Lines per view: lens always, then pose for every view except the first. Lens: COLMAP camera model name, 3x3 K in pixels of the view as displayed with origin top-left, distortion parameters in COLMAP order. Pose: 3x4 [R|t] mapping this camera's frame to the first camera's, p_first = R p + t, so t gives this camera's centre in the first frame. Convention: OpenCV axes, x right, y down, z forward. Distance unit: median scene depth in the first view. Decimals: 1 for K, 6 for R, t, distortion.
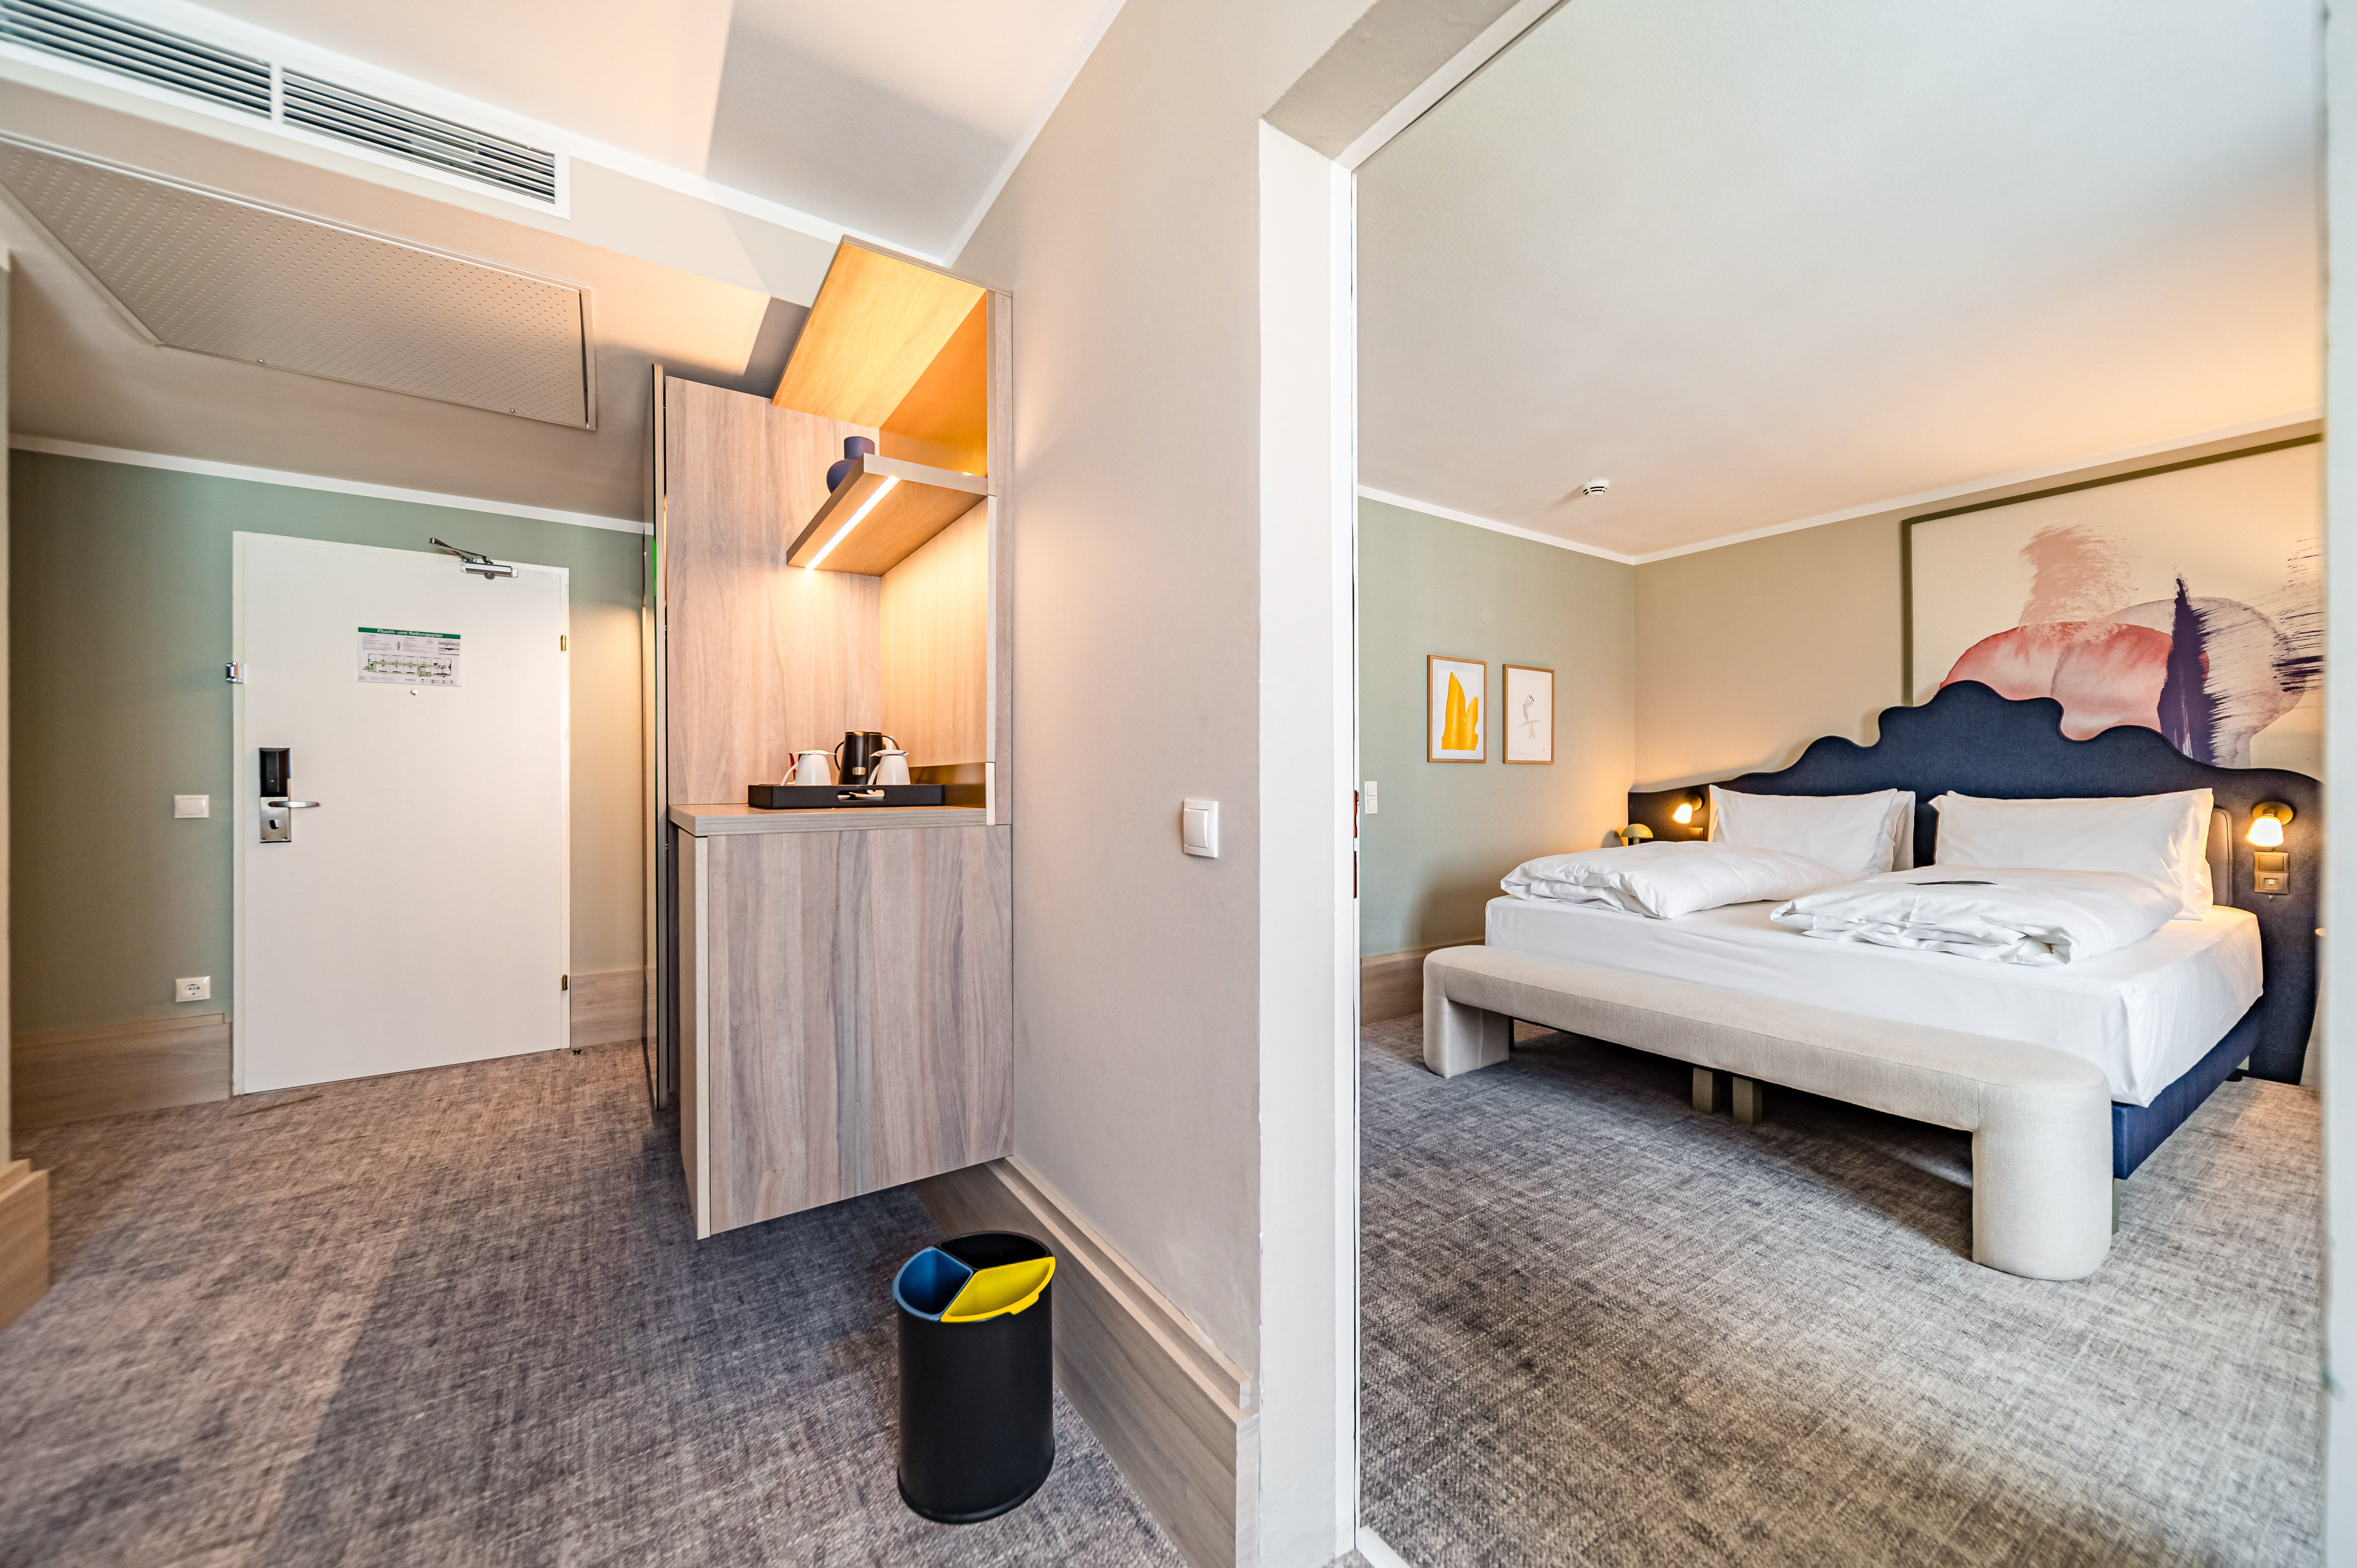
lens RADIAL K [[852.0, 0, 1172.9], [0, 852.0, 782.6], [0, 0, 1]] dist [-0.004296, 0.000653]
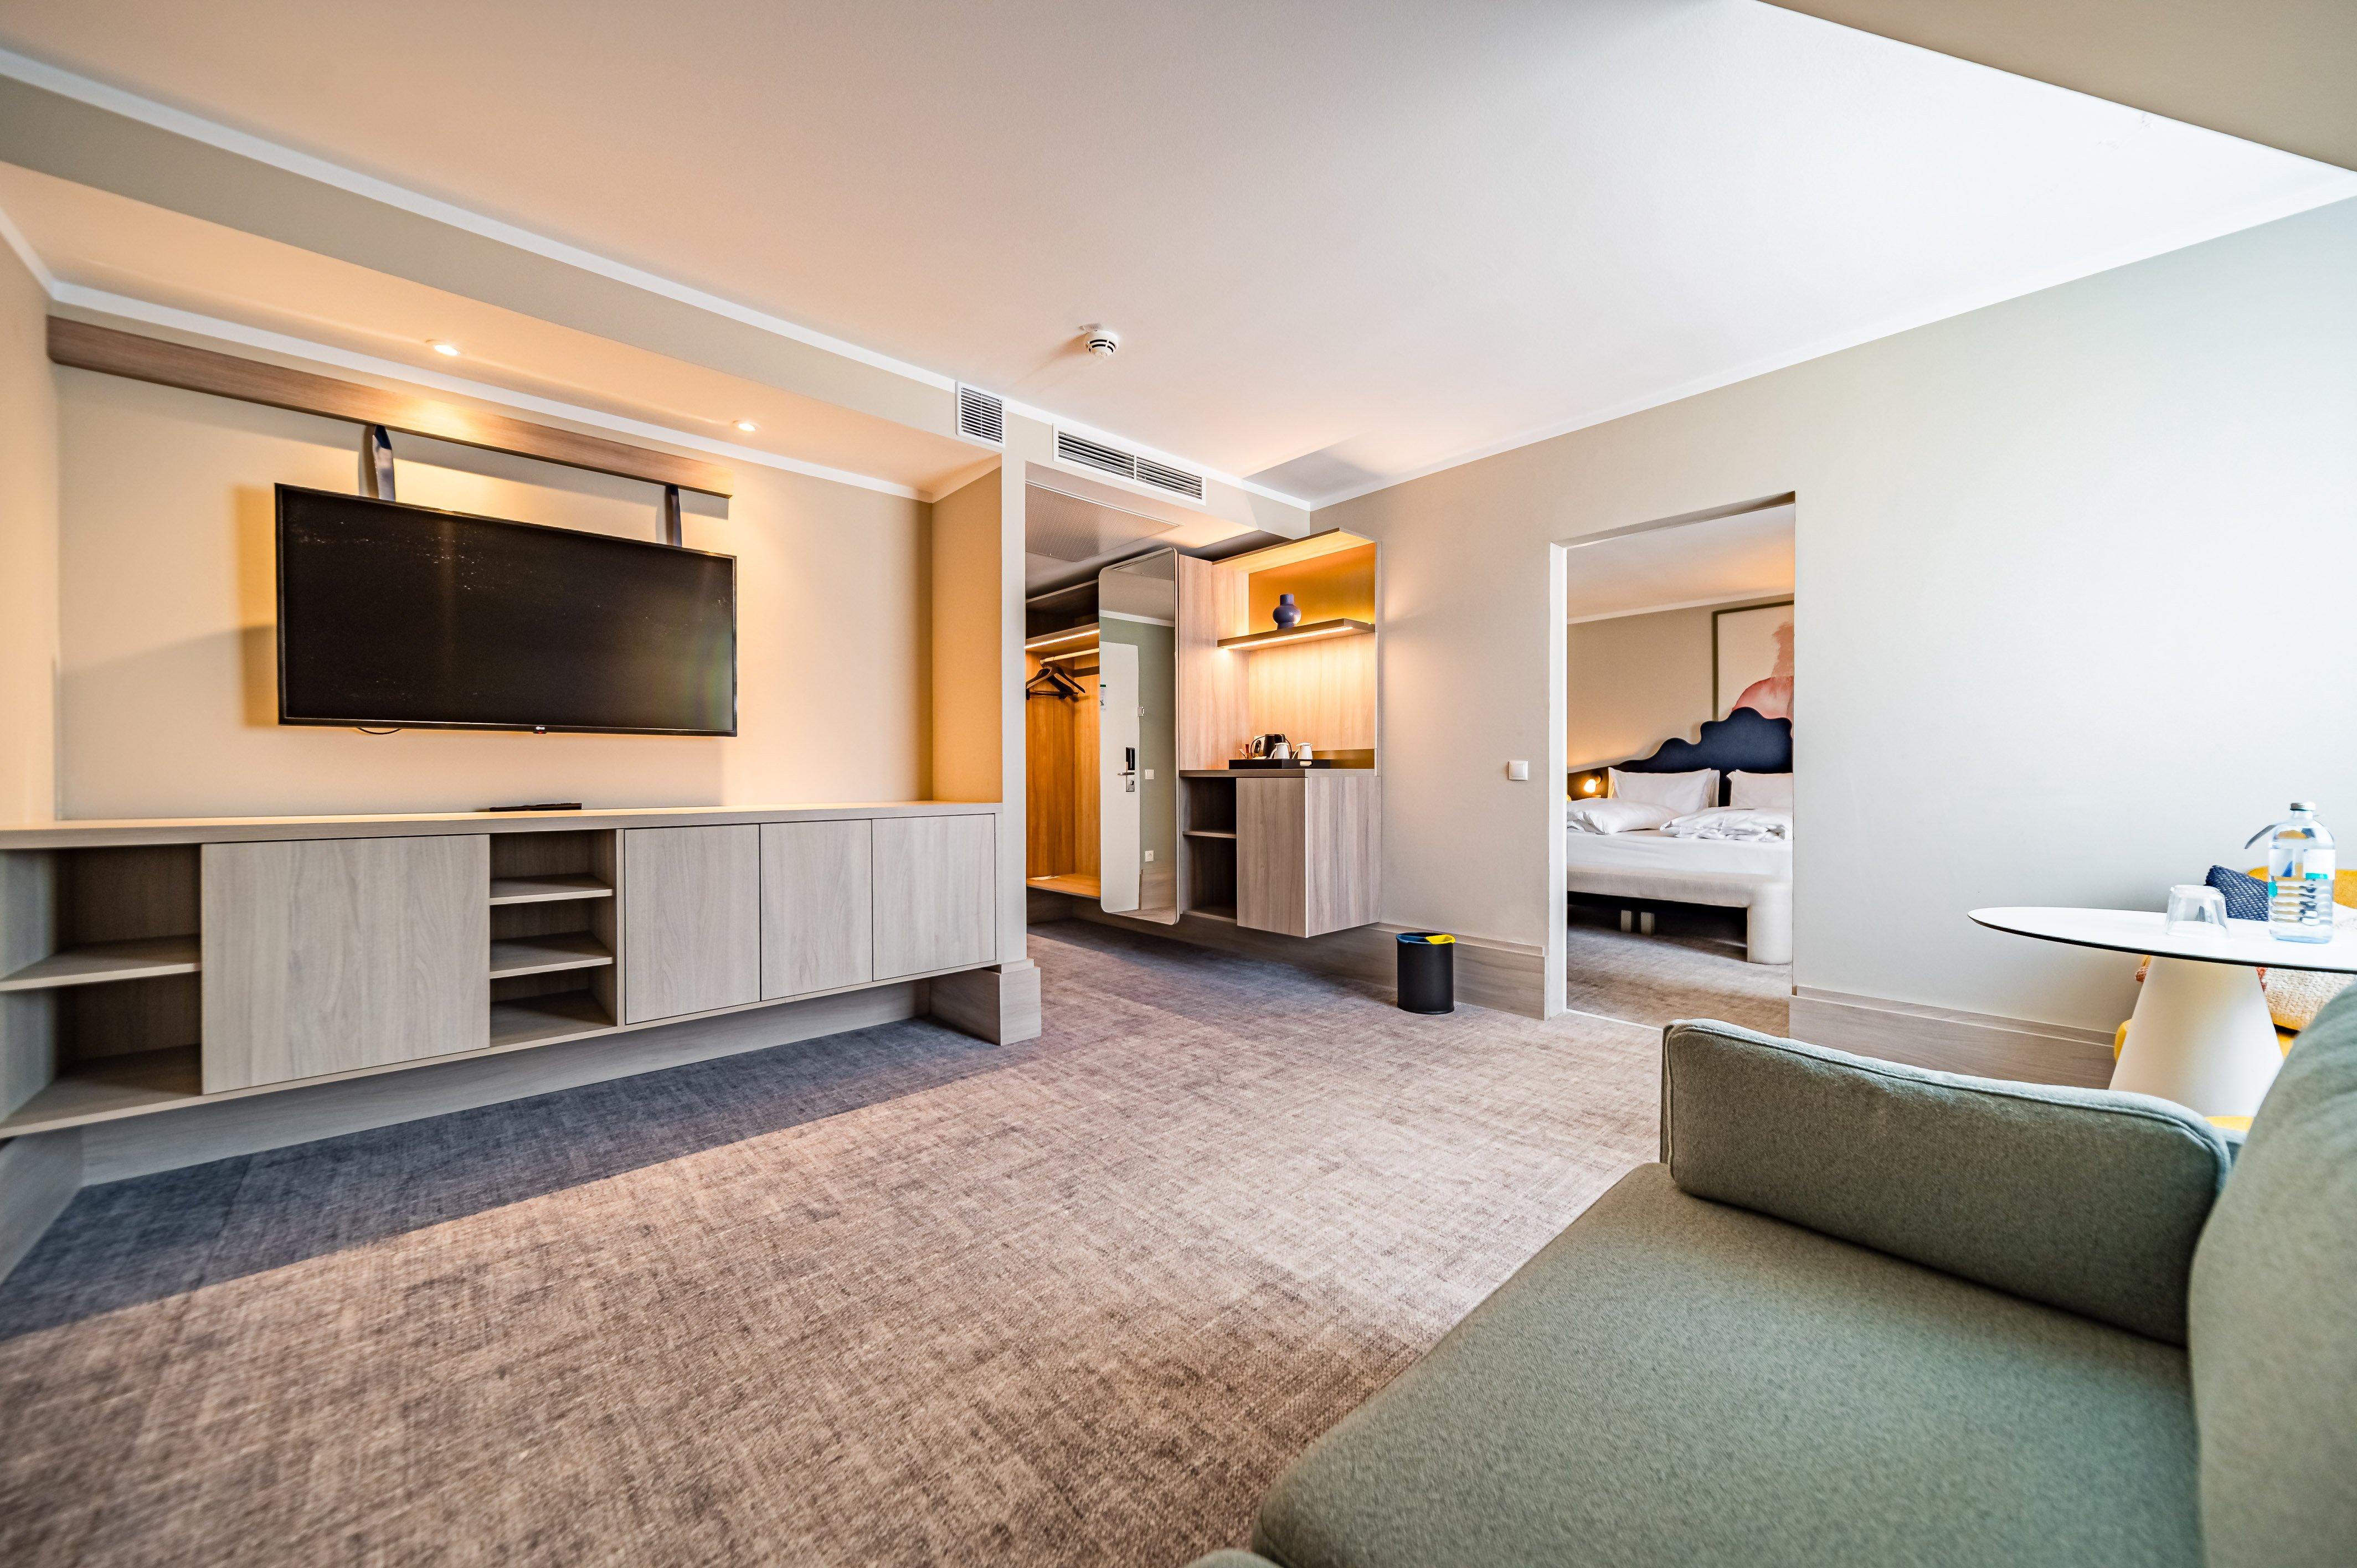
lens RADIAL K [[852.0, 0, 1194.1], [0, 852.0, 784.0], [0, 0, 1]] dist [-0.004296, 0.000653]
pose [[0.984301, -0.002385, 0.176484, -0.574290], [0.001045, 0.999970, 0.007687, 0.028044], [-0.176497, -0.007382, 0.984274, -0.612407]]
